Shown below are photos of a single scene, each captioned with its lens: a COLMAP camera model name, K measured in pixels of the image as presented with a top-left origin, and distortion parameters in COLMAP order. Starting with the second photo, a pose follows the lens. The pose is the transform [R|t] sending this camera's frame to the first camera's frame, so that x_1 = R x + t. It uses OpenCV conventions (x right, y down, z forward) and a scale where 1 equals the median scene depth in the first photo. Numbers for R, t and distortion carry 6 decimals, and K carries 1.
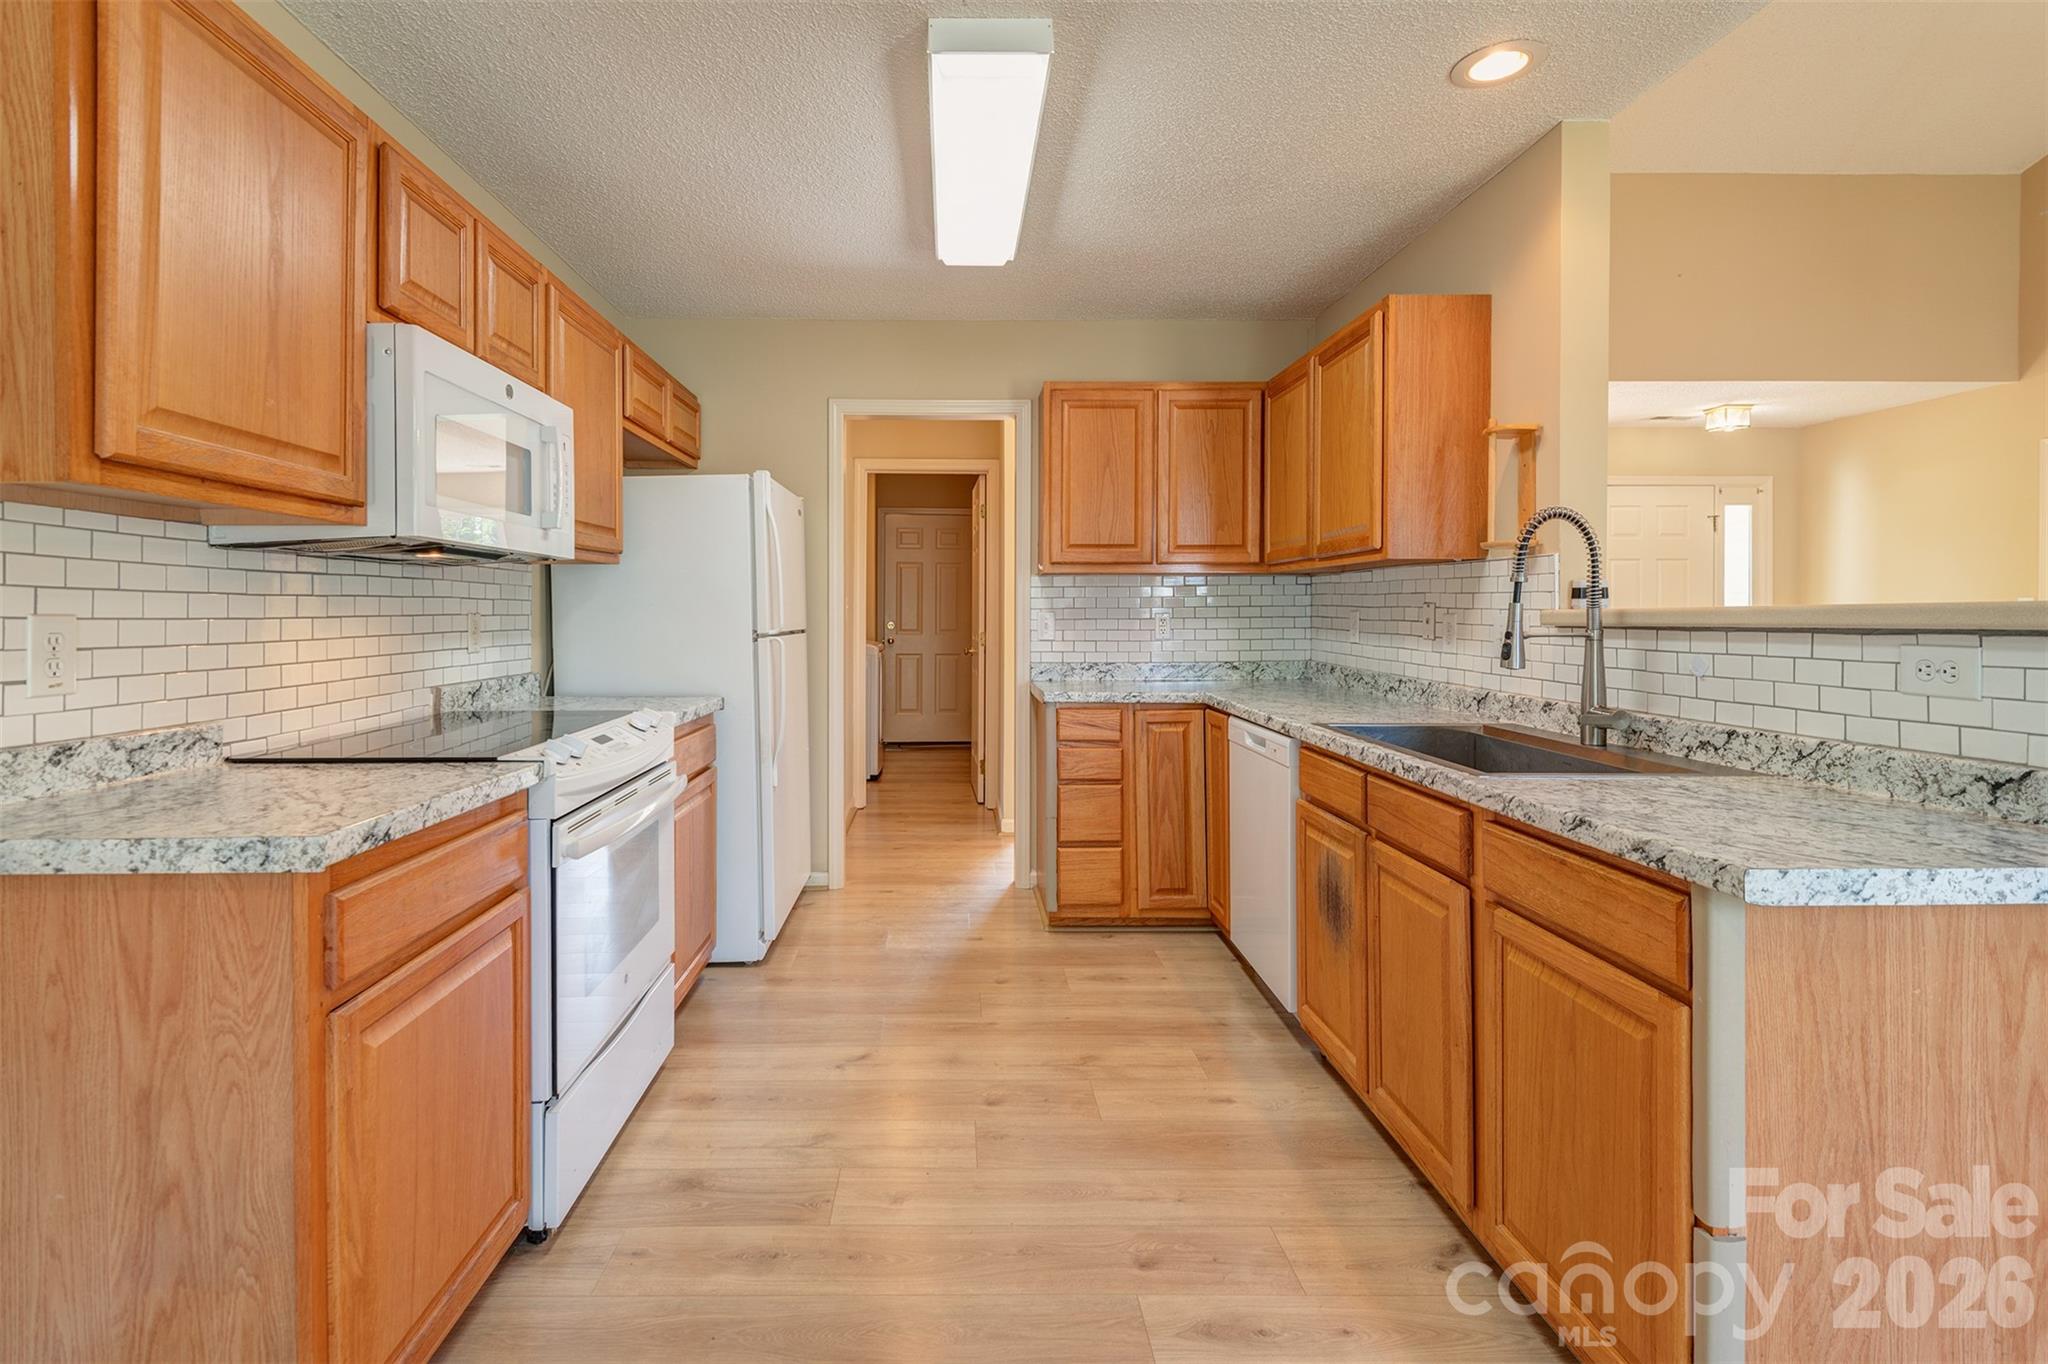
lens RADIAL K [[1015.8, 0, 1030.6], [0, 1015.8, 615.0], [0, 0, 1]] dist [0.027948, -0.016674]
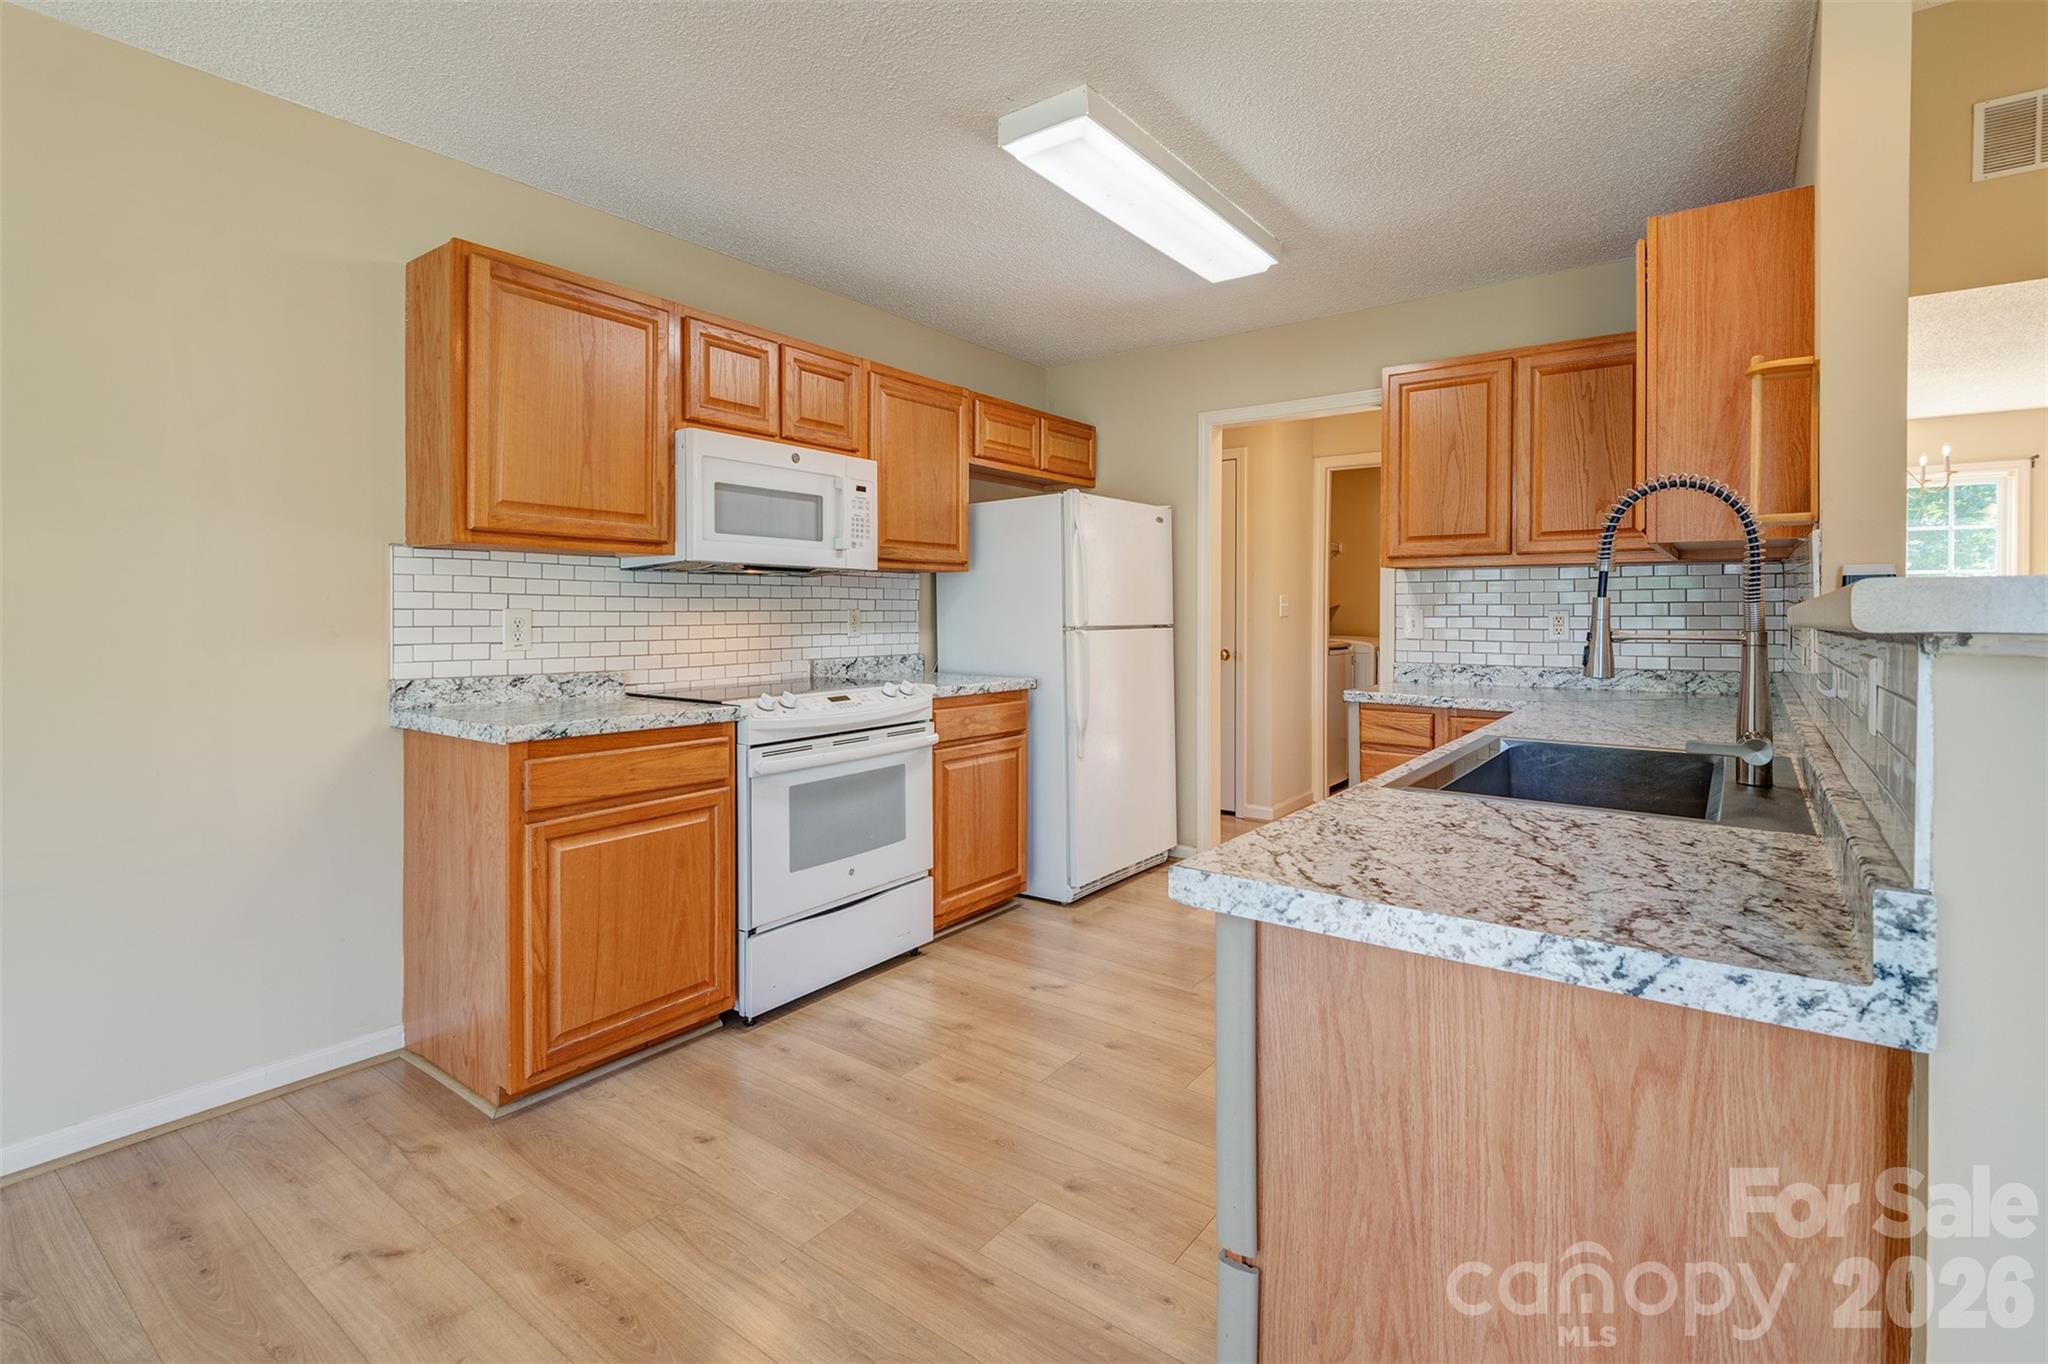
lens RADIAL K [[1015.8, 0, 1030.6], [0, 1015.8, 615.0], [0, 0, 1]] dist [0.027948, -0.016674]
pose [[0.773808, 0.003926, -0.633408, 0.631030], [-0.003067, 0.999992, 0.002451, 0.002391], [0.633413, 0.000046, 0.773814, 0.081472]]
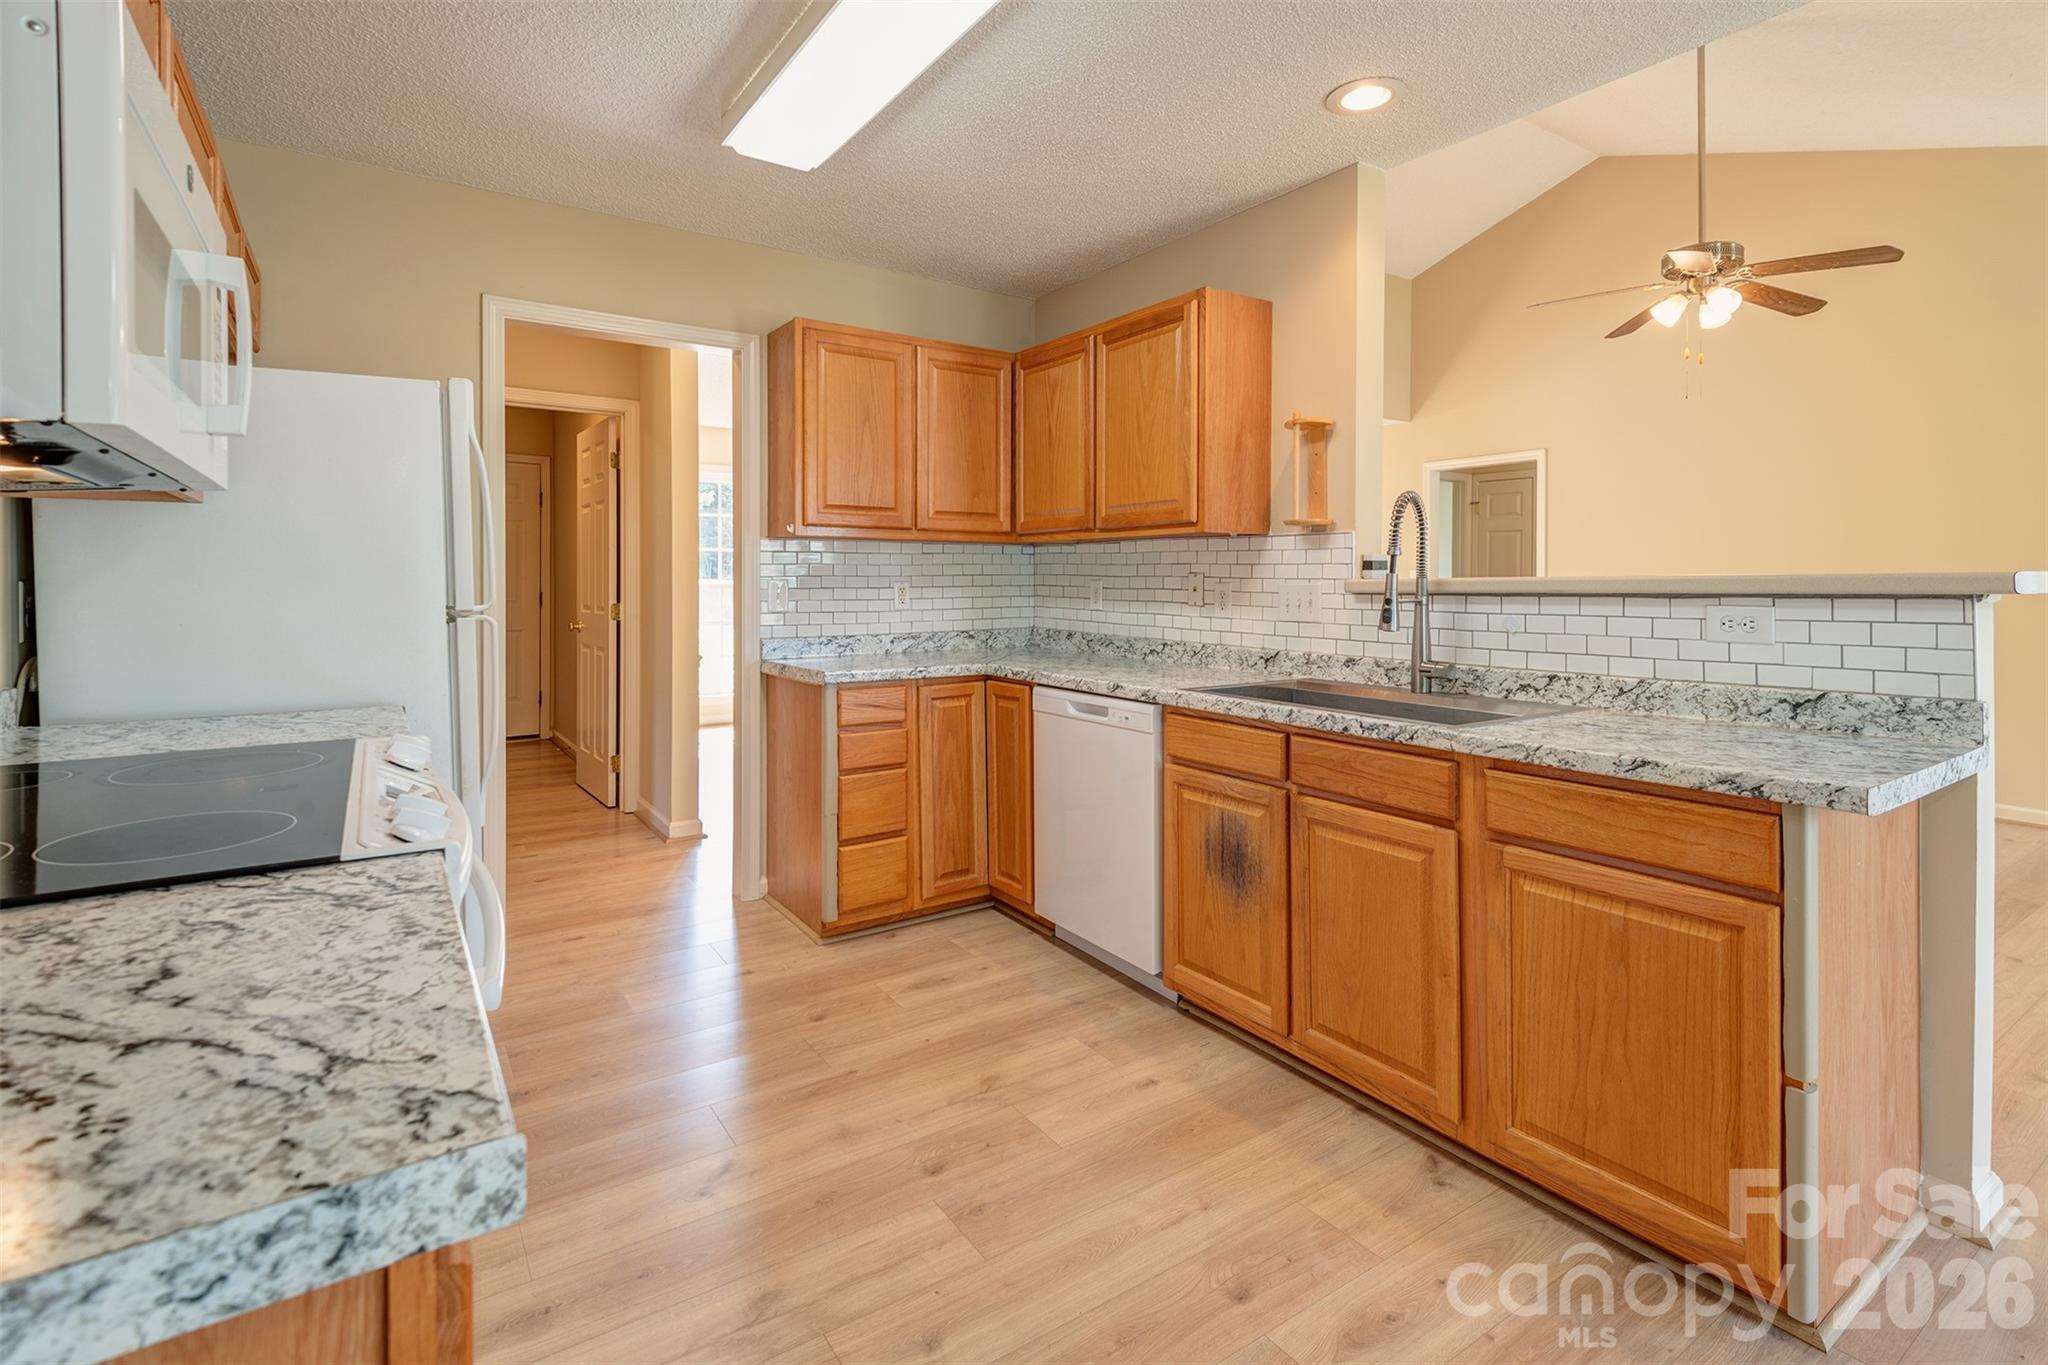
lens RADIAL K [[945.8, 0, 1128.2], [0, 945.8, 584.7], [0, 0, 1]] dist [0.025733, -0.009642]
pose [[0.829254, -0.001633, 0.558869, -0.358413], [0.000734, 0.999998, 0.001833, -0.001144], [-0.558871, -0.001110, 0.829254, 0.280831]]
